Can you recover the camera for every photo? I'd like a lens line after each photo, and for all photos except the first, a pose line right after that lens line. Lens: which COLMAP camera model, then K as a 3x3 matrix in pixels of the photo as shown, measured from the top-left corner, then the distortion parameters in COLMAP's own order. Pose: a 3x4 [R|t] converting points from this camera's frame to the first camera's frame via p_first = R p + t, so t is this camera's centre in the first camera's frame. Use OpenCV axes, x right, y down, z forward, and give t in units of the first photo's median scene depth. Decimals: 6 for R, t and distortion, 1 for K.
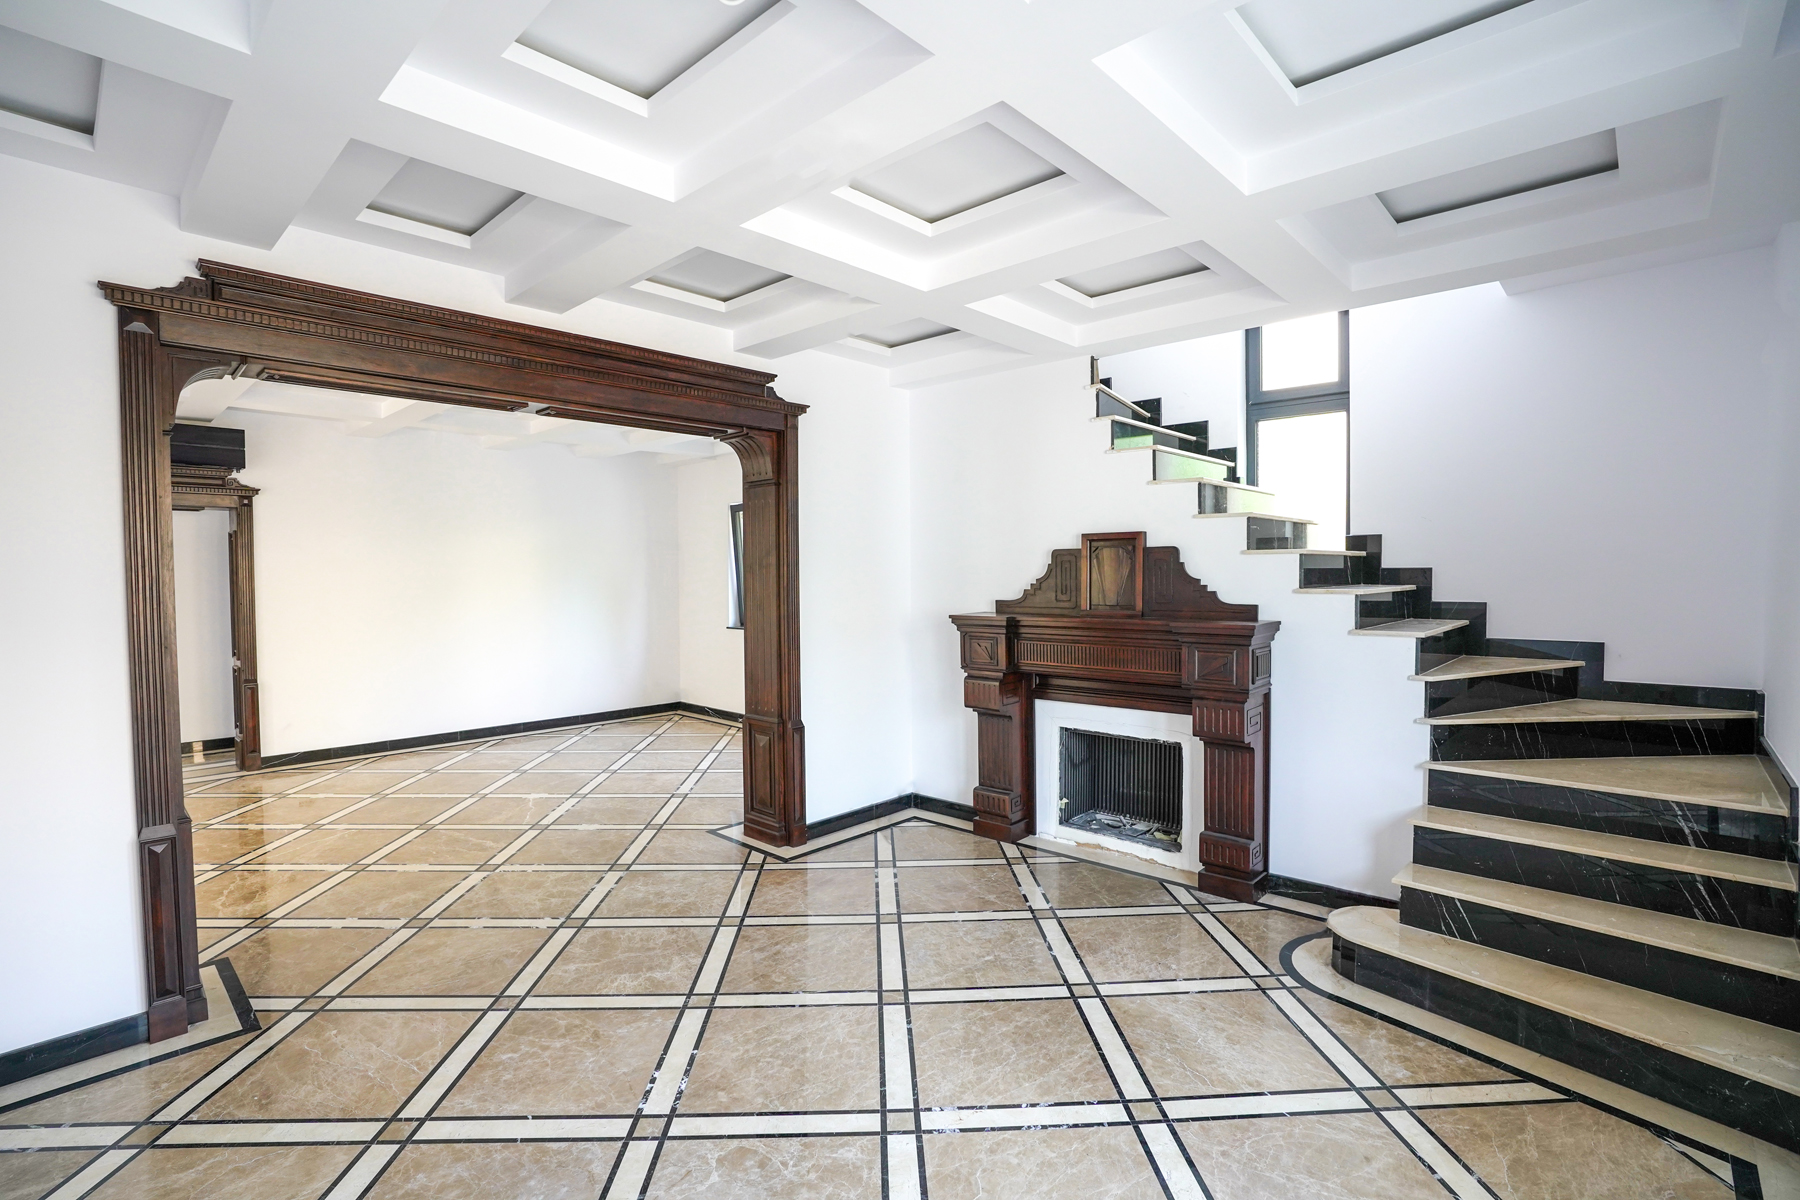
lens RADIAL K [[826.2, 0, 895.0], [0, 826.2, 600.0], [0, 0, 1]] dist [-0.038020, 0.003625]
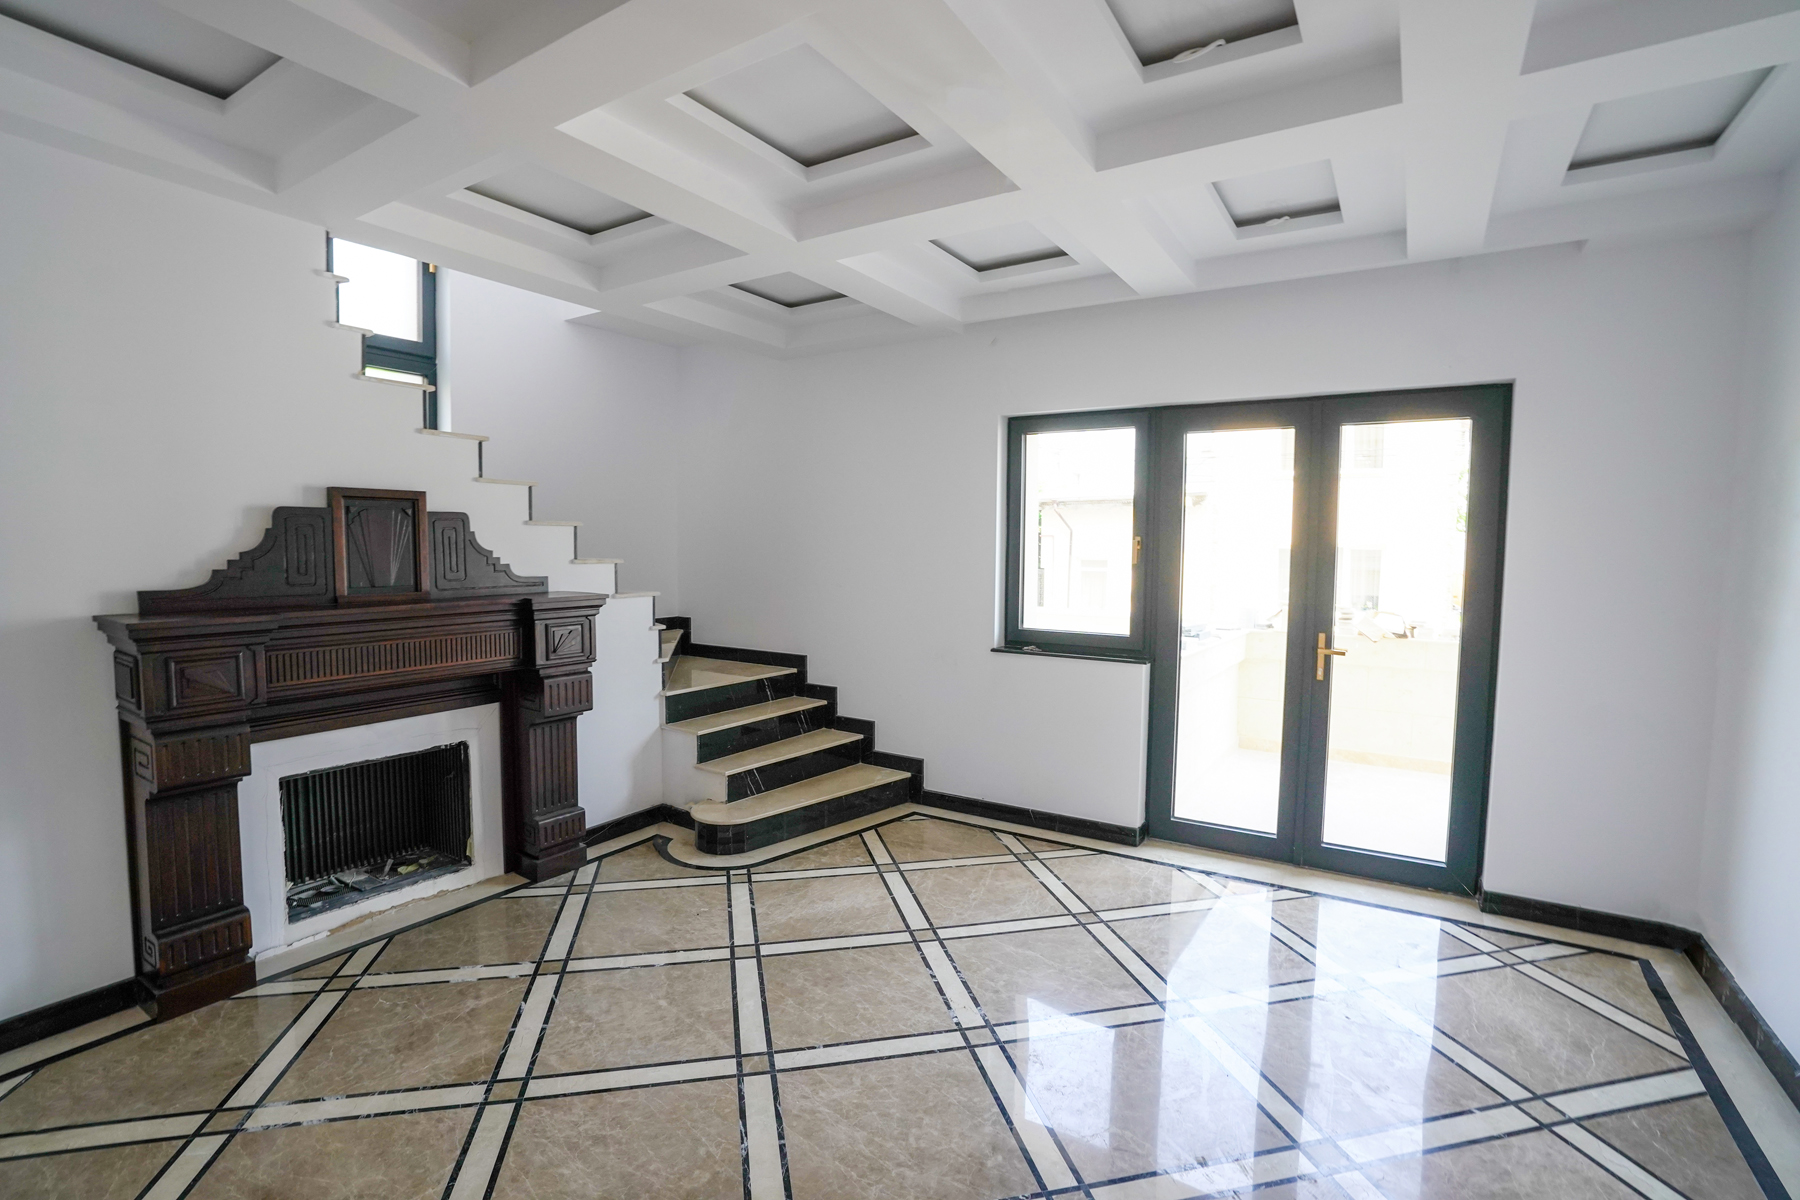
lens RADIAL K [[826.2, 0, 899.7], [0, 826.2, 598.7], [0, 0, 1]] dist [-0.038020, 0.003625]
pose [[-0.174866, -0.062419, 0.982612, -0.569306], [0.020238, 0.997550, 0.066970, -0.023725], [-0.984384, 0.031597, -0.173174, 0.698445]]
